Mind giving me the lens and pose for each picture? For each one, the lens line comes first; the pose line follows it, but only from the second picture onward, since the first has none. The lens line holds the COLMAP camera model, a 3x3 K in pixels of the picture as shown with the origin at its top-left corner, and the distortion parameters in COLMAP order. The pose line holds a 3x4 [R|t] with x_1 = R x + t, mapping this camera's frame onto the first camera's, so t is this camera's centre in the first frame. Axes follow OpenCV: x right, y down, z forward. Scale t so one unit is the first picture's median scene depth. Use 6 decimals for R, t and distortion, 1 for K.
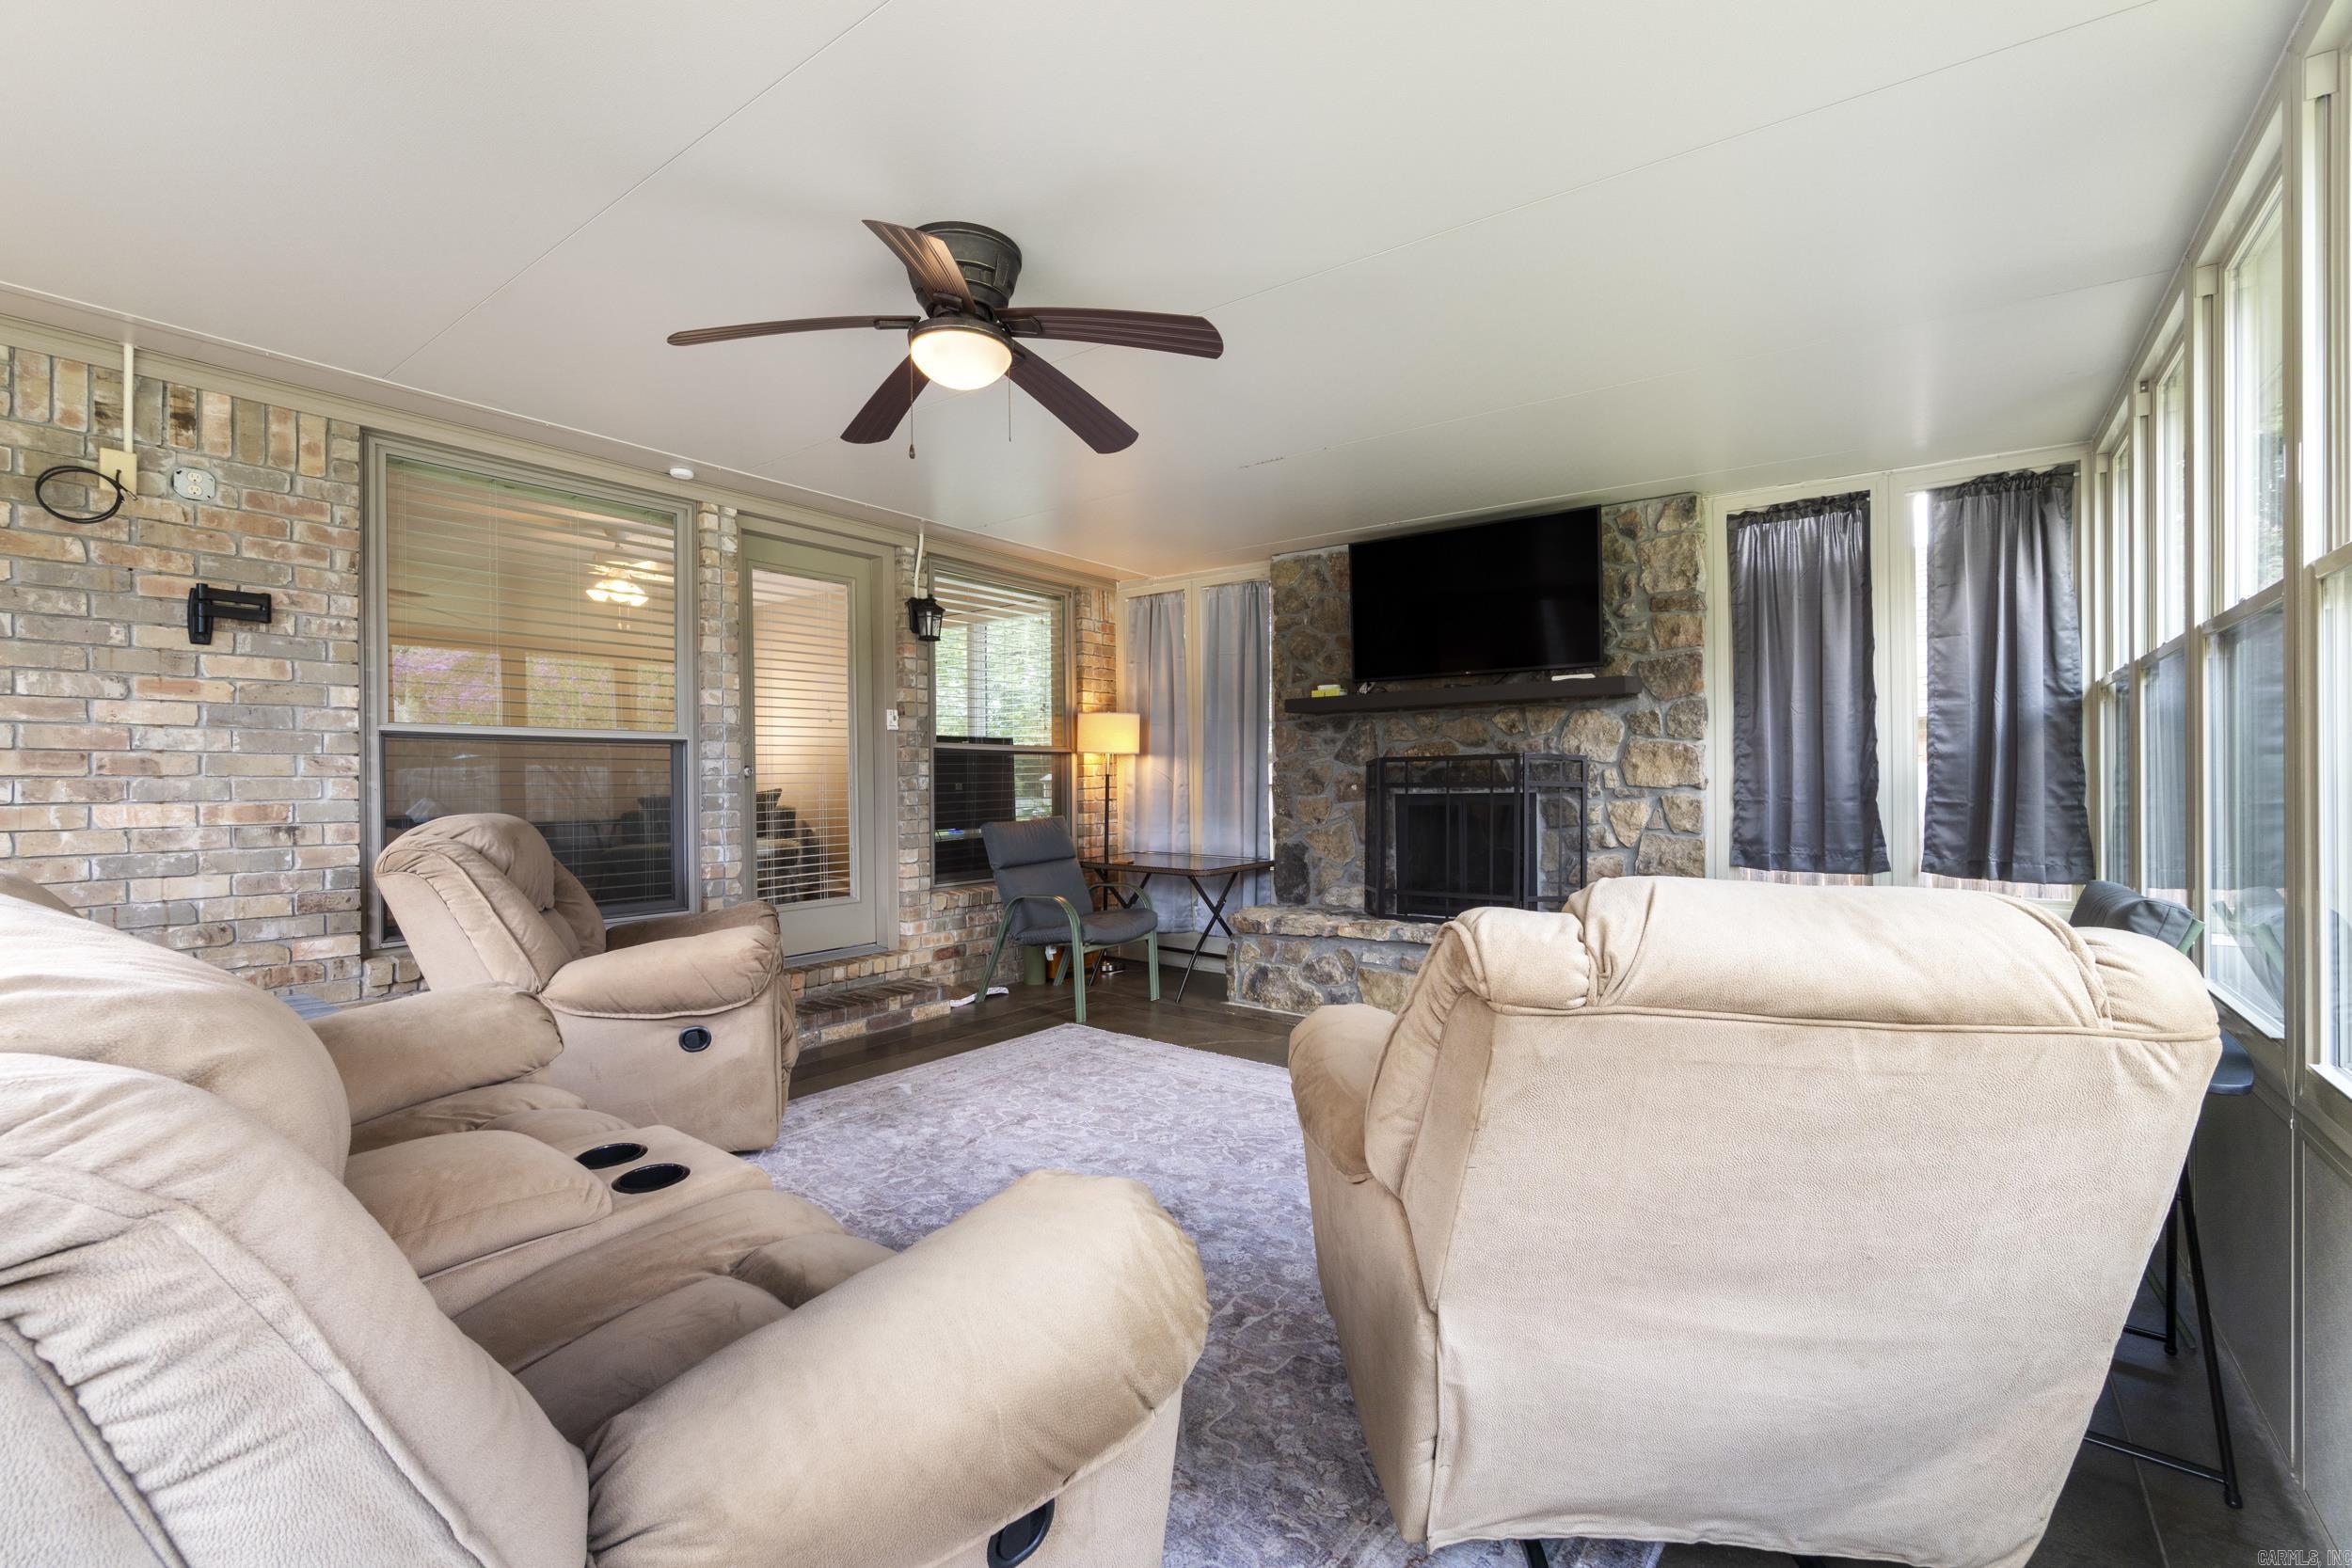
lens RADIAL K [[1007.1, 0, 1145.6], [0, 1007.1, 779.1], [0, 0, 1]] dist [0.001640, 0.000501]
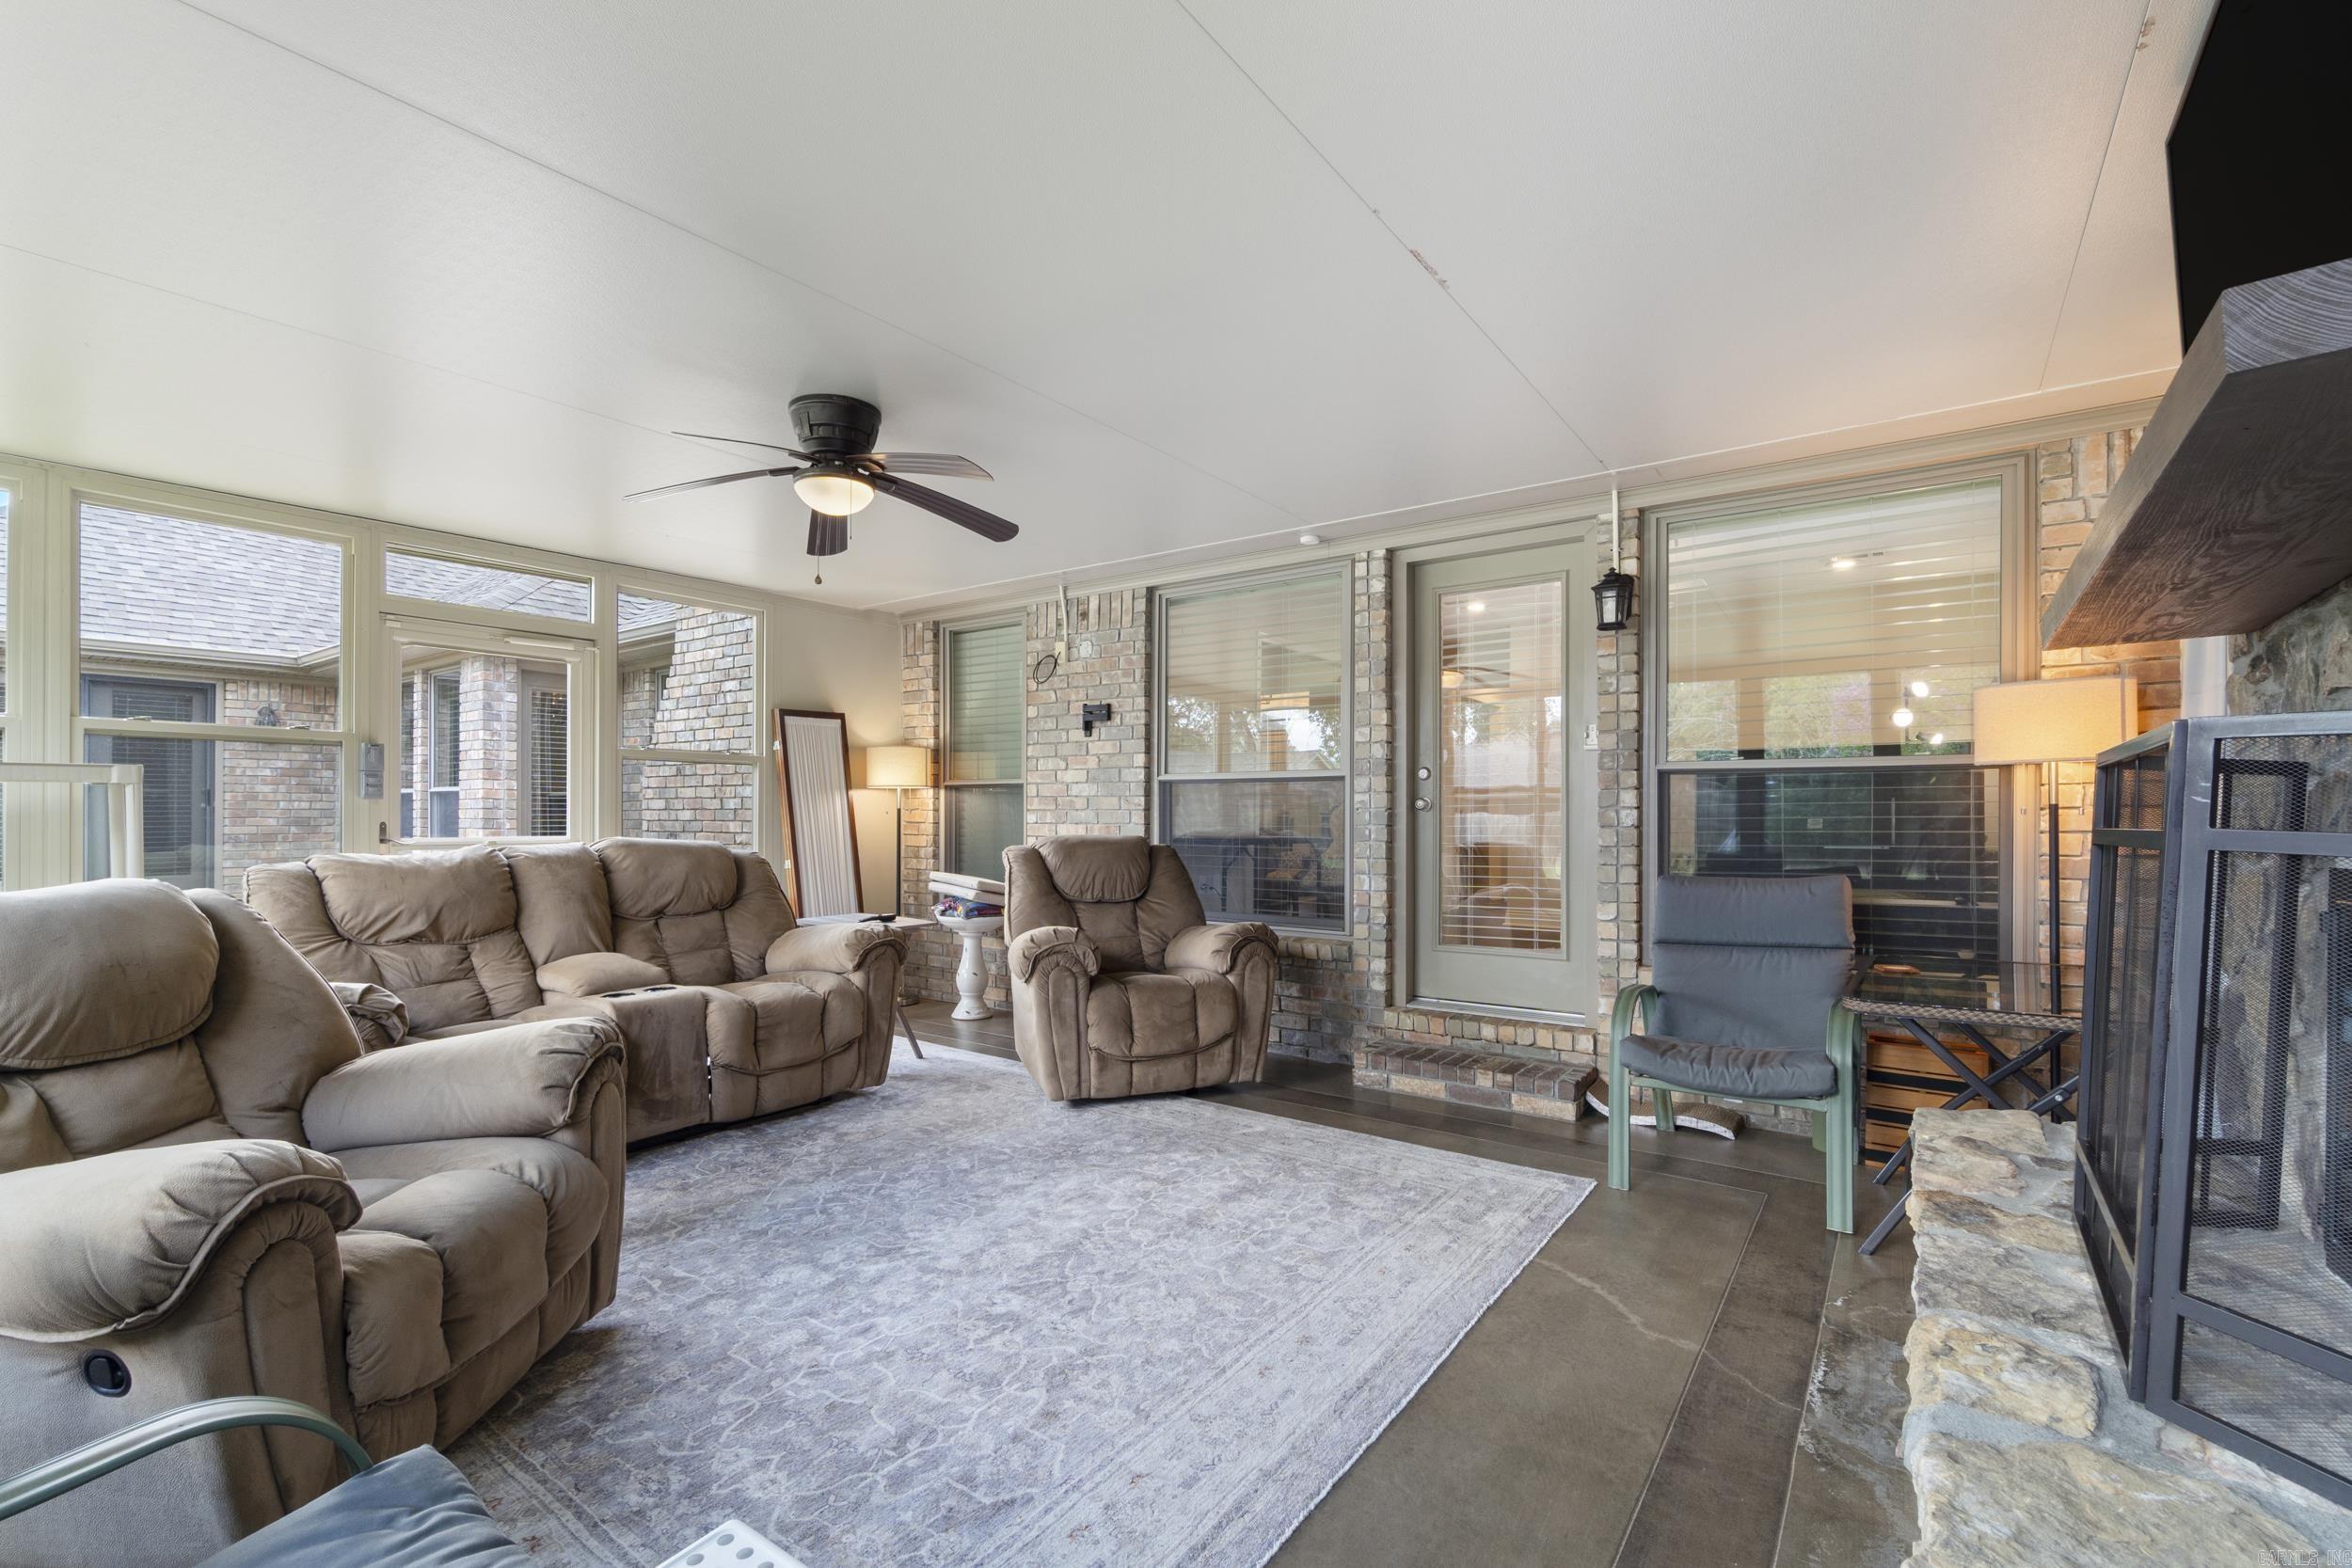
lens RADIAL K [[1025.6, 0, 1184.2], [0, 1025.6, 812.2], [0, 0, 1]] dist [-0.001889, -0.000028]
pose [[0.044147, 0.003951, -0.999017, 0.774815], [0.000076, 0.999992, 0.003958, -0.004429], [0.999025, -0.000250, 0.044146, 0.925245]]
